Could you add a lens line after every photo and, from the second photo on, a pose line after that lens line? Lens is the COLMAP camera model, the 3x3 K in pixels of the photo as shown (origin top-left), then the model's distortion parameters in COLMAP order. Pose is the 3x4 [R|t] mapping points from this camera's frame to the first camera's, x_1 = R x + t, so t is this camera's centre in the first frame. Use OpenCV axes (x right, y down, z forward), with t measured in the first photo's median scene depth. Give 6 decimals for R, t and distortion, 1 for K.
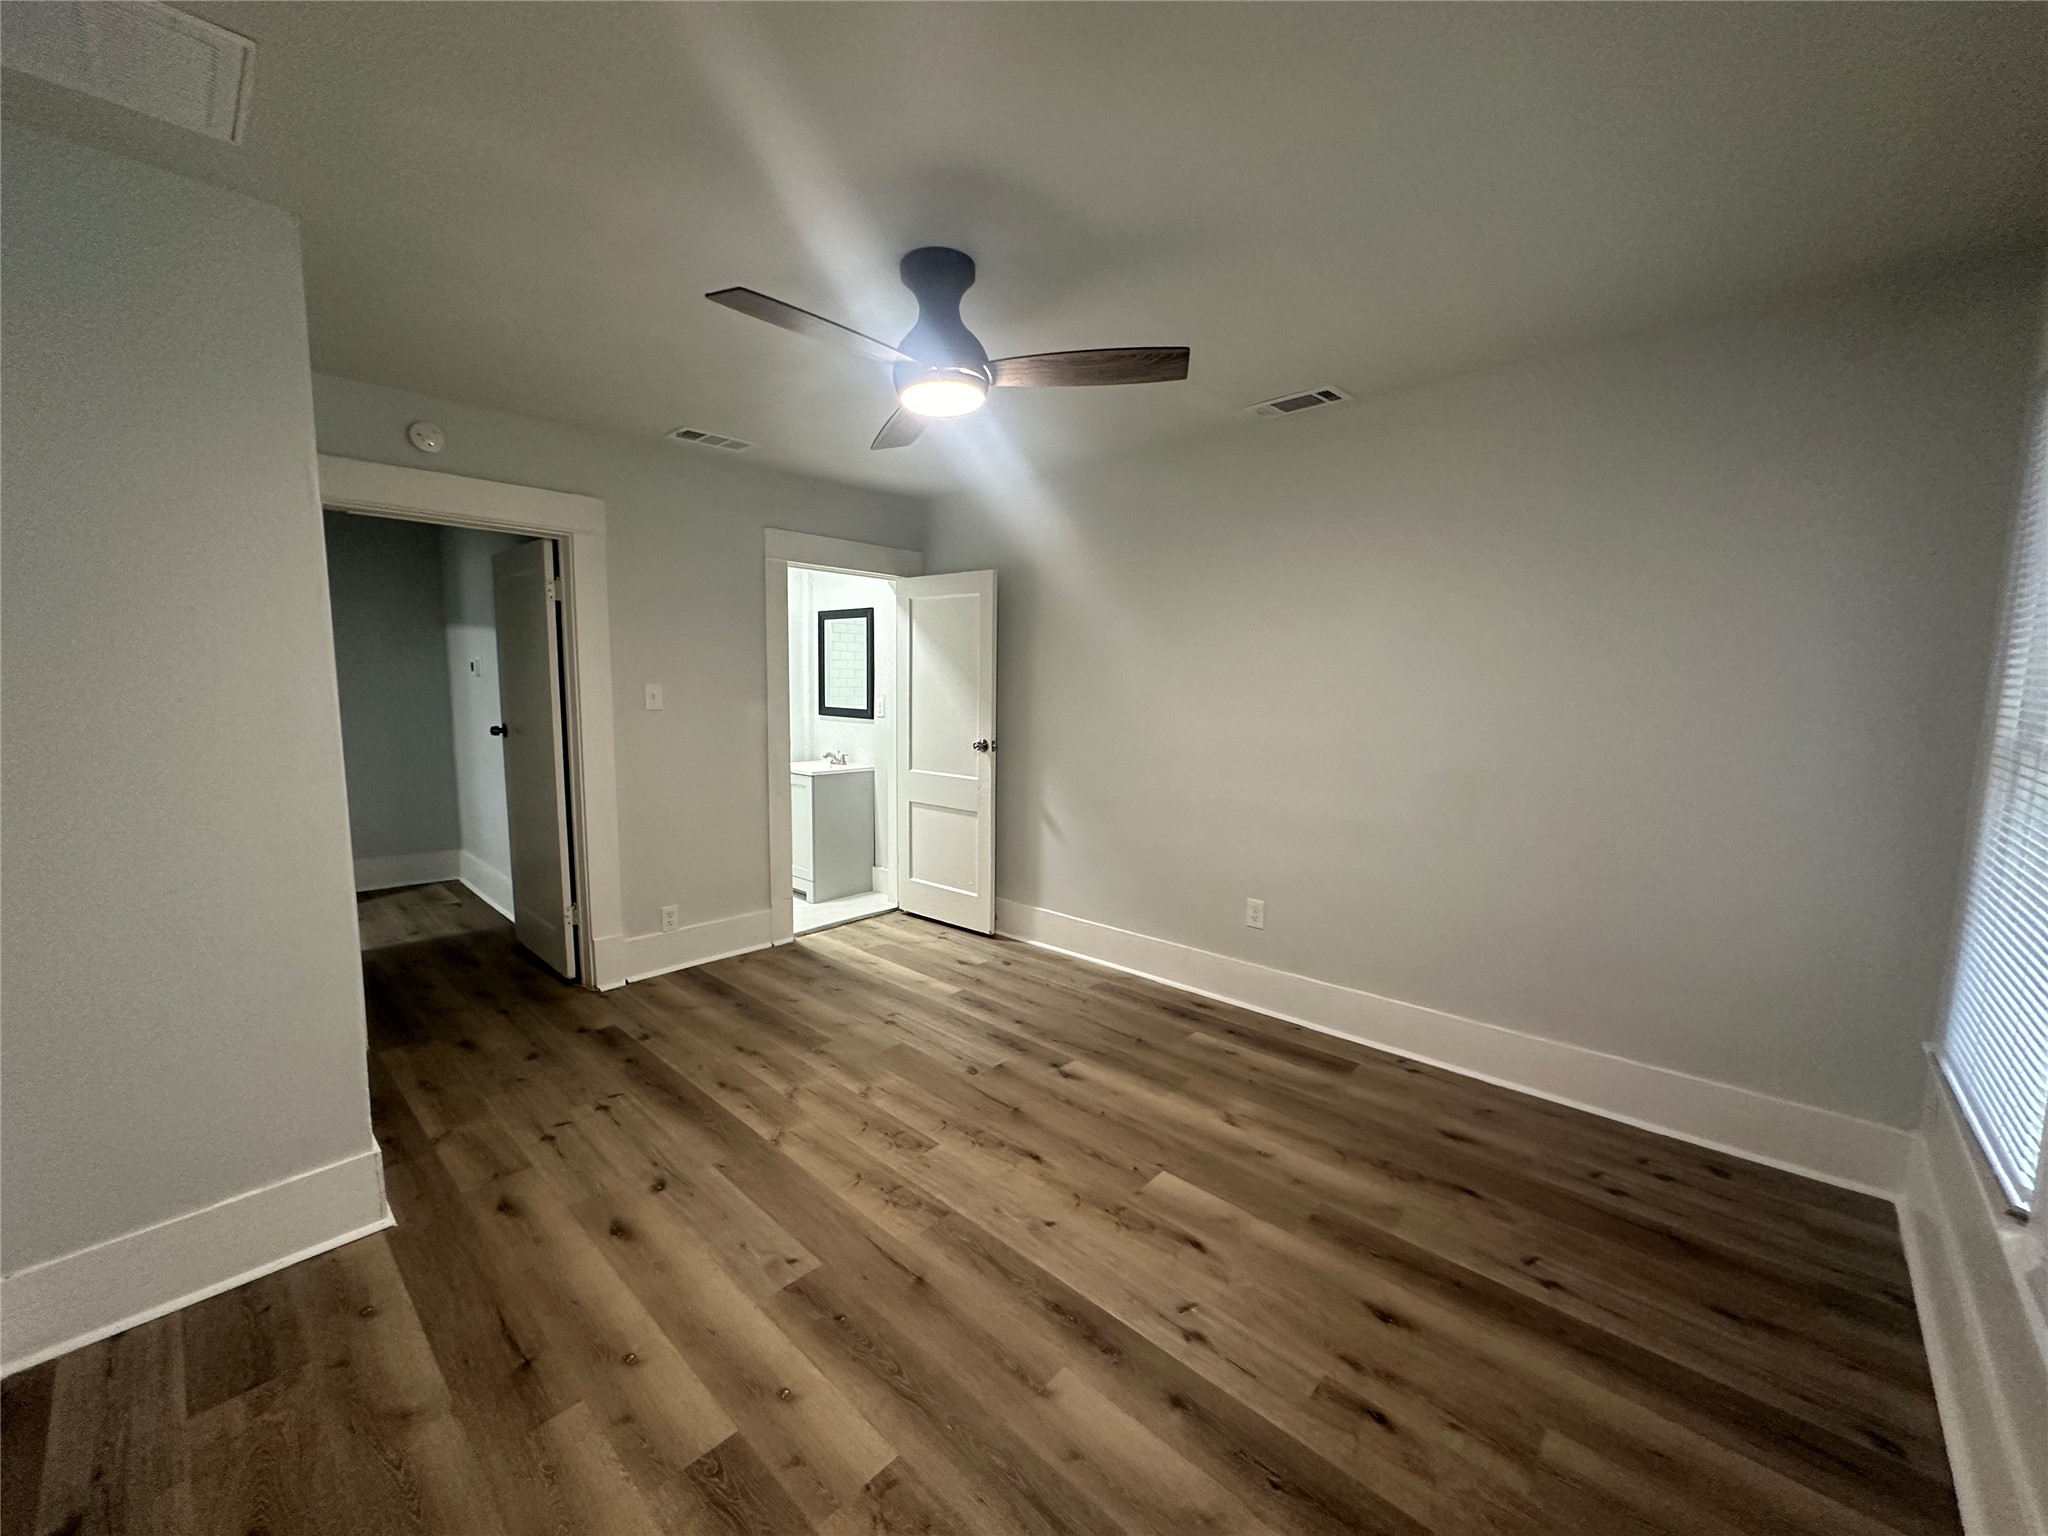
lens RADIAL K [[812.5, 0, 1009.8], [0, 812.5, 761.2], [0, 0, 1]] dist [-0.000841, -0.000212]
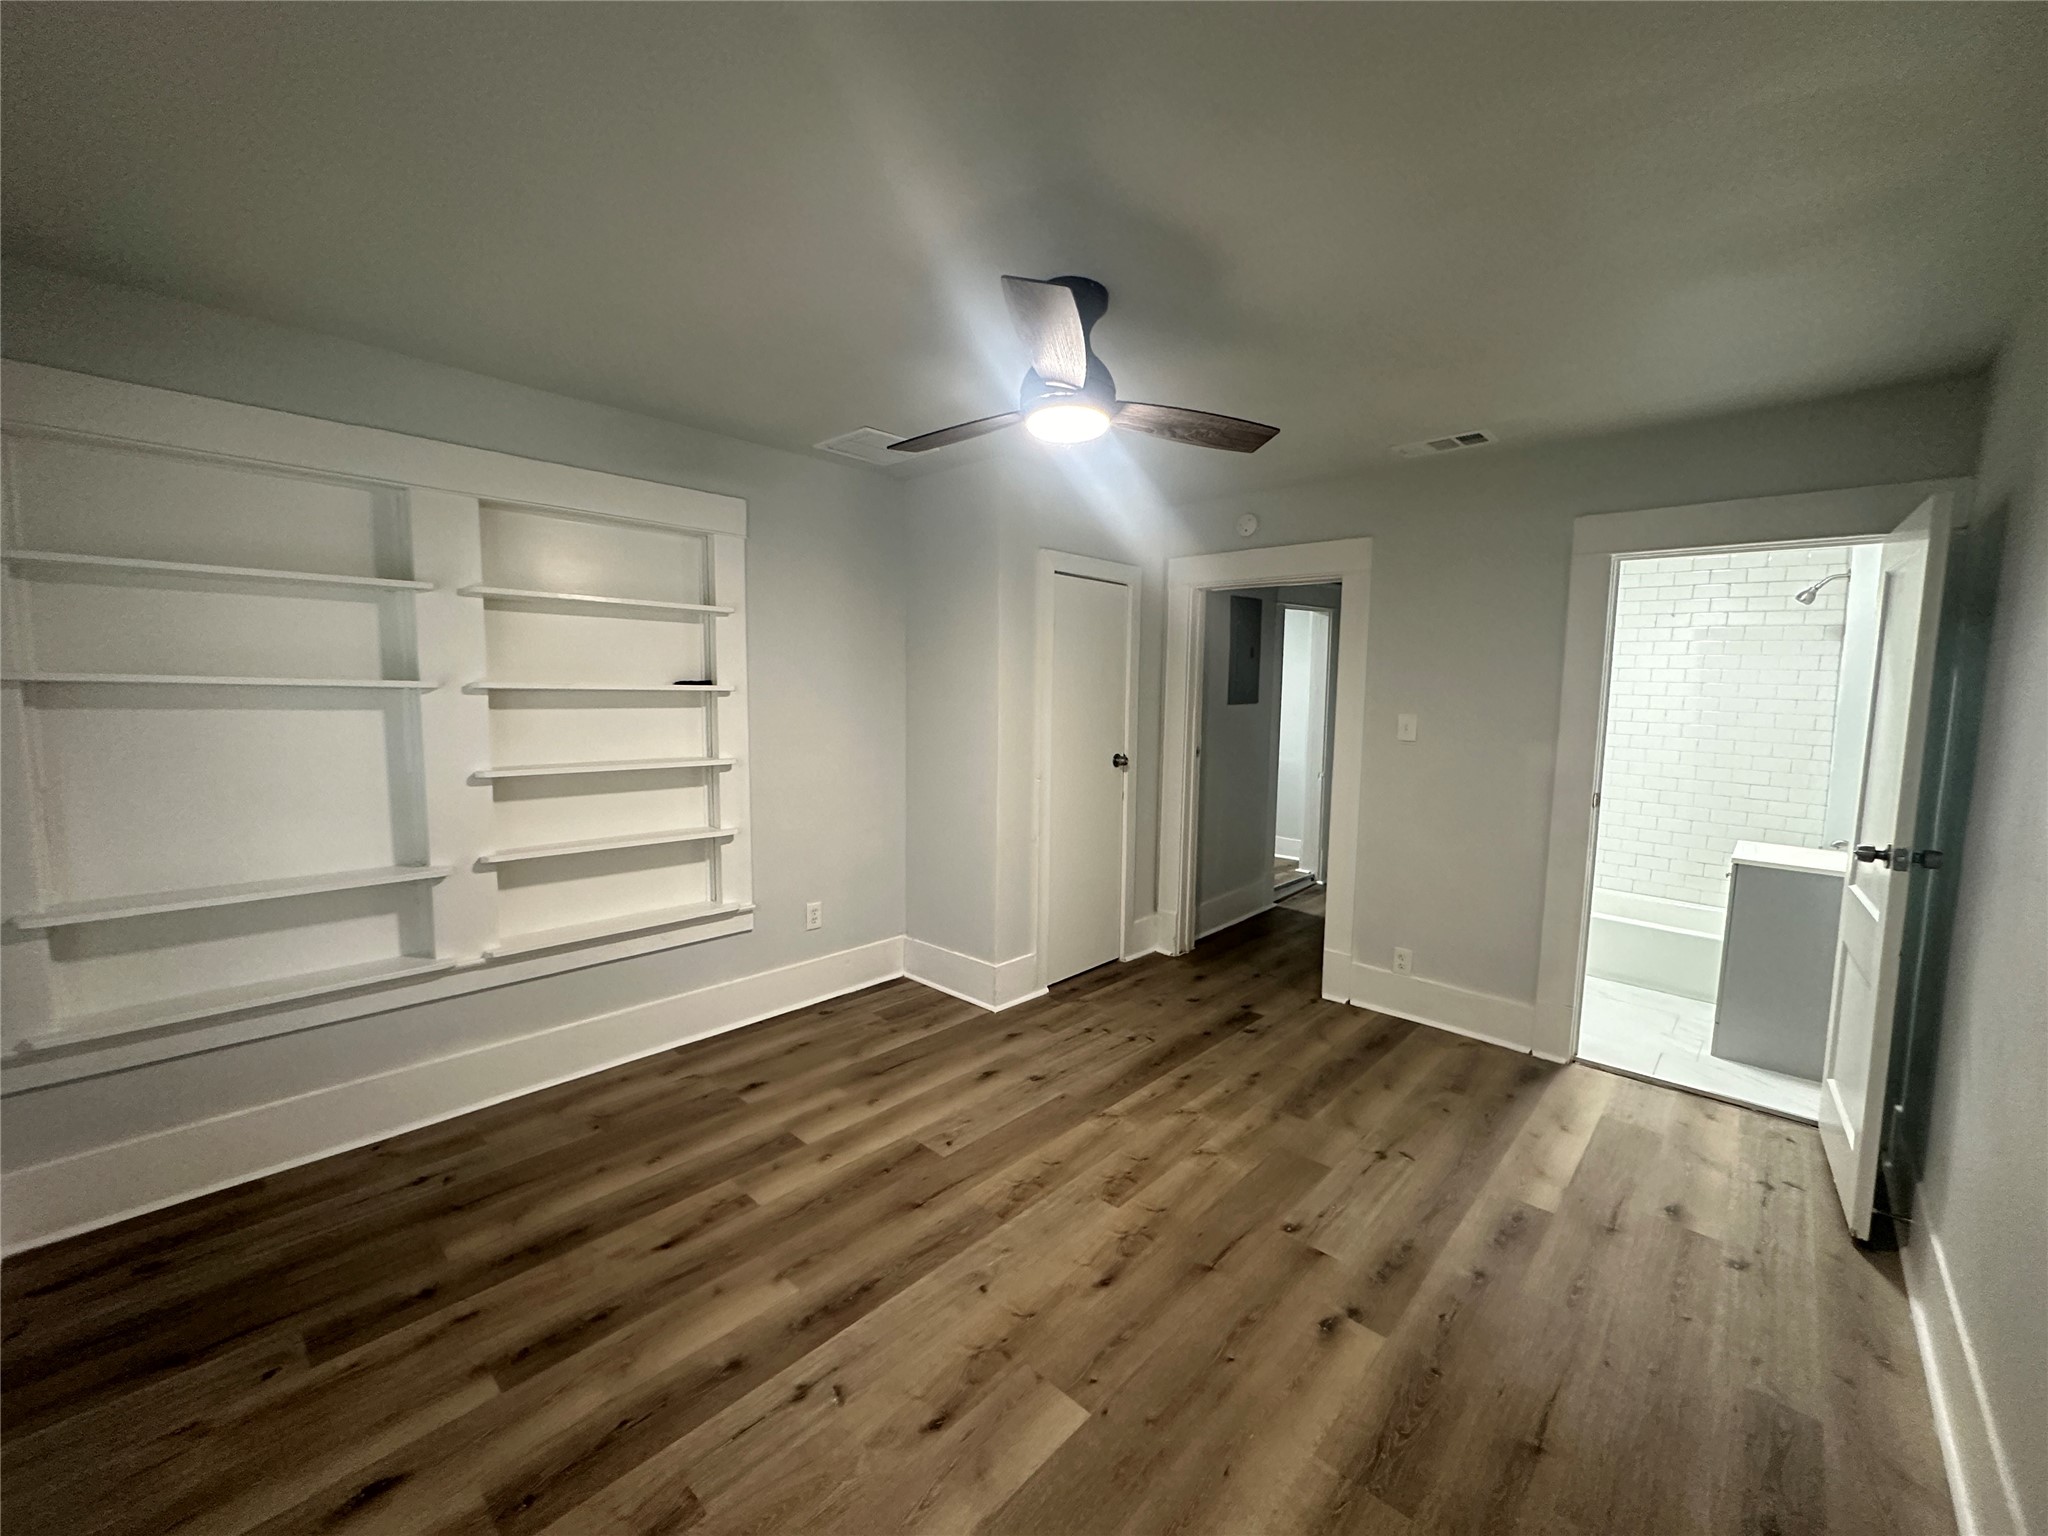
lens RADIAL K [[812.5, 0, 1030.7], [0, 812.5, 758.3], [0, 0, 1]] dist [-0.000841, -0.000212]
pose [[0.009888, 0.072812, -0.997297, 0.768807], [-0.122557, 0.989914, 0.071058, -0.083735], [0.992412, 0.121523, 0.018712, 0.797576]]
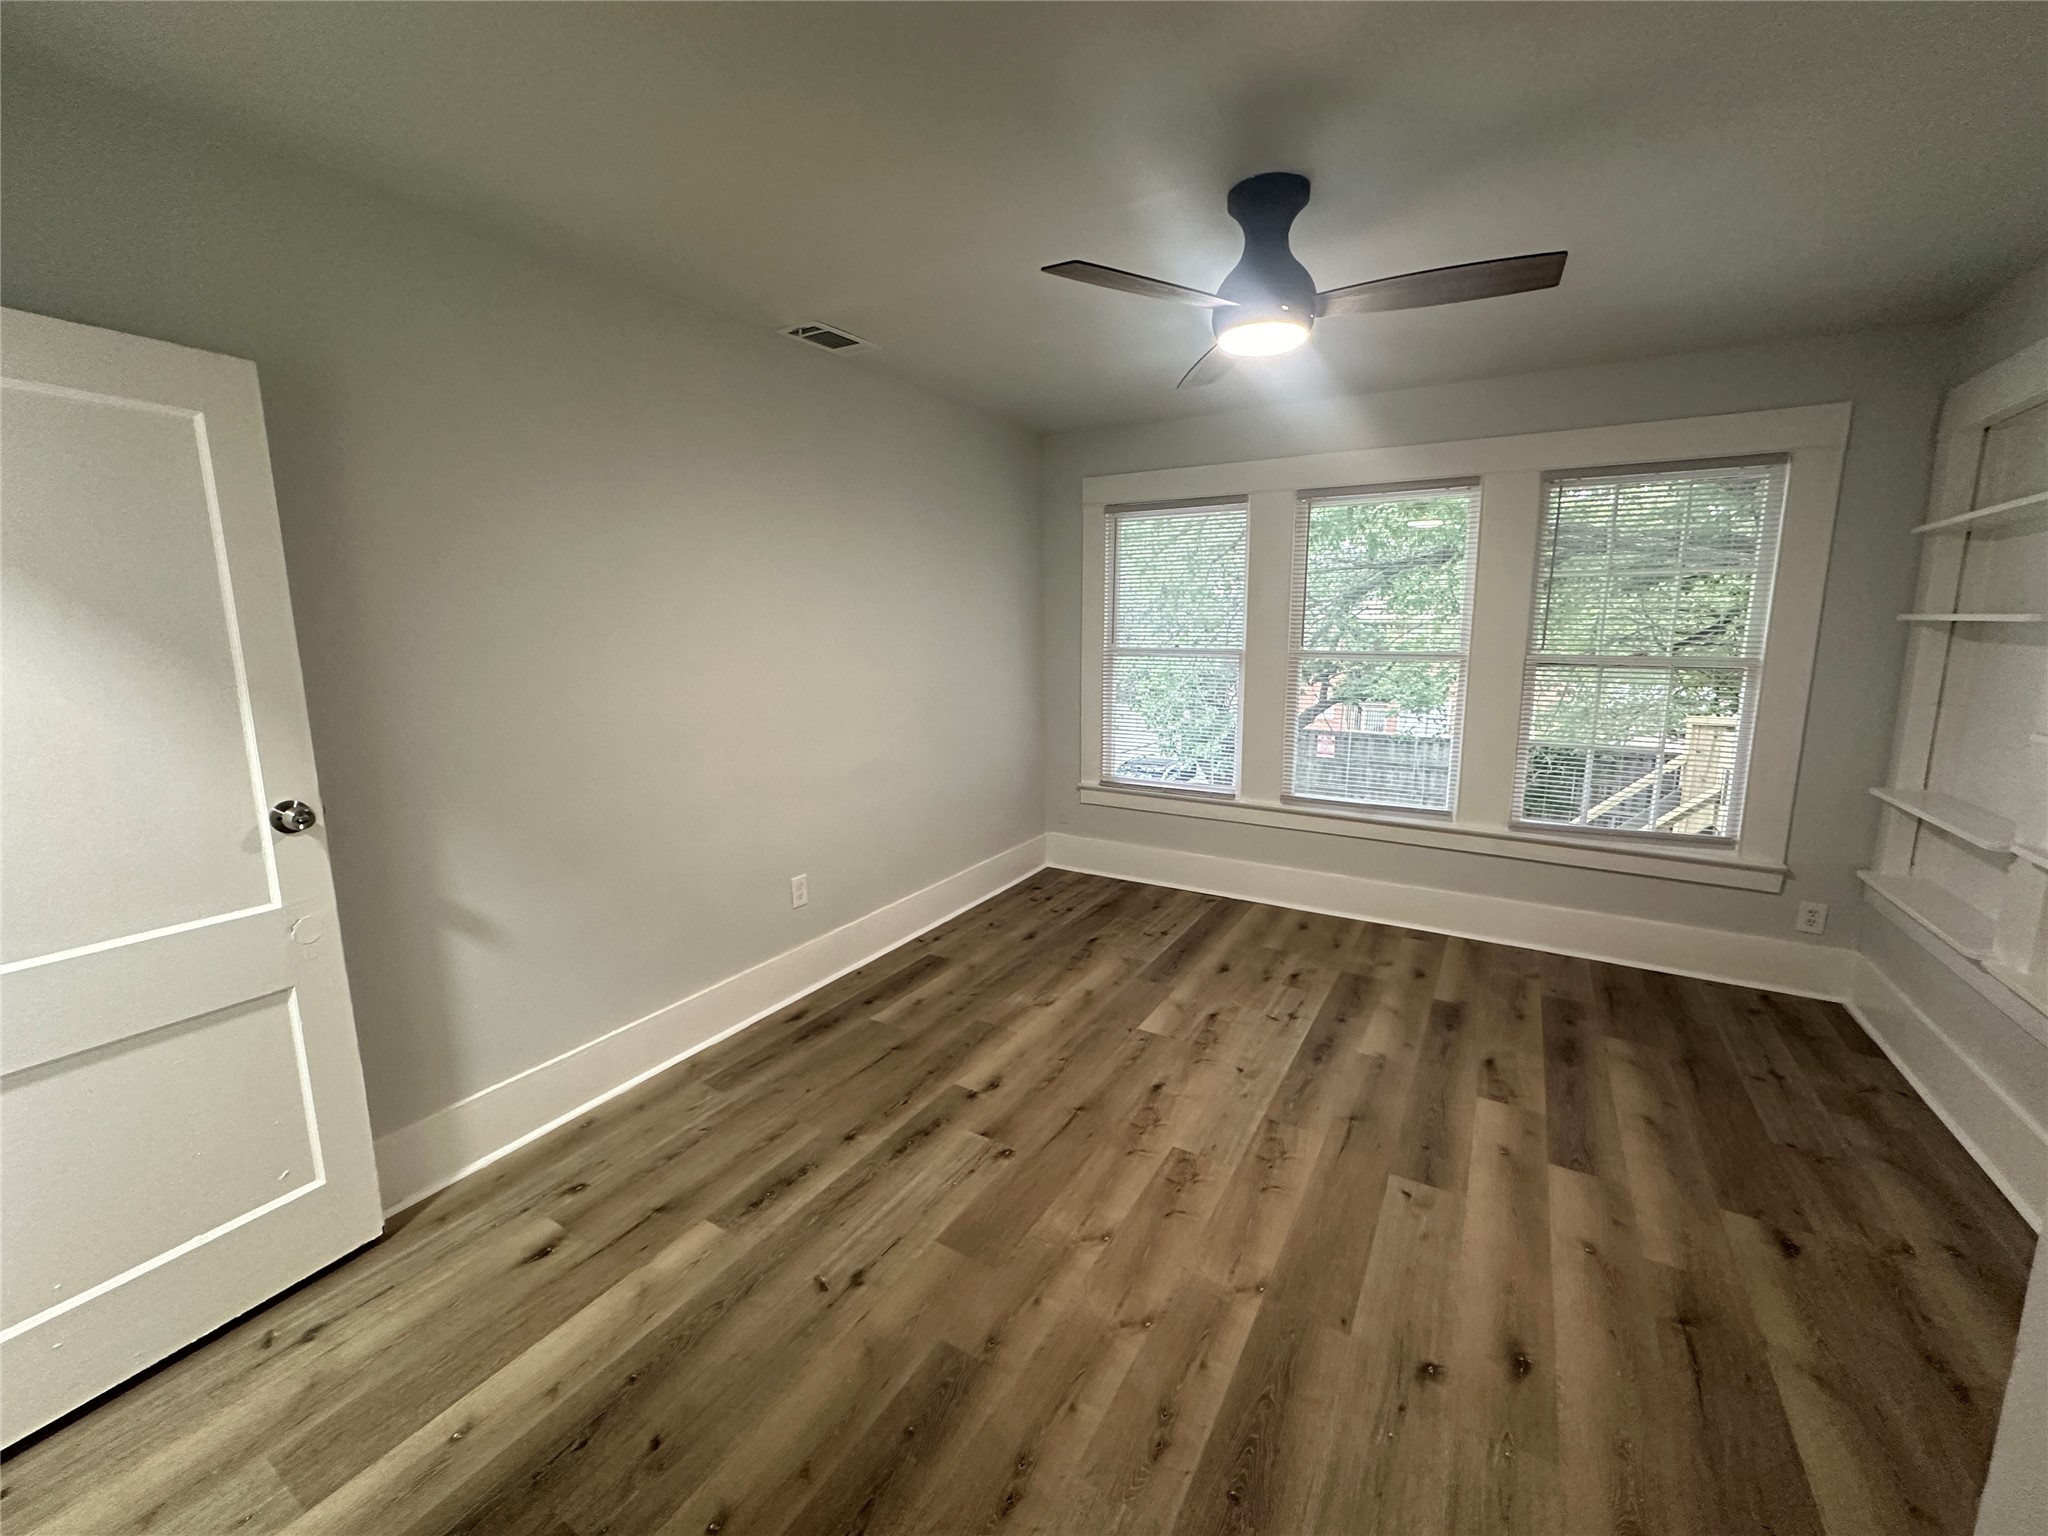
lens RADIAL K [[812.5, 0, 1030.6], [0, 812.5, 760.1], [0, 0, 1]] dist [-0.000841, -0.000212]
pose [[-0.216774, -0.165402, 0.962108, -0.832780], [0.110302, 0.975081, 0.192485, -0.142557], [-0.969970, 0.147848, -0.193128, 1.229165]]
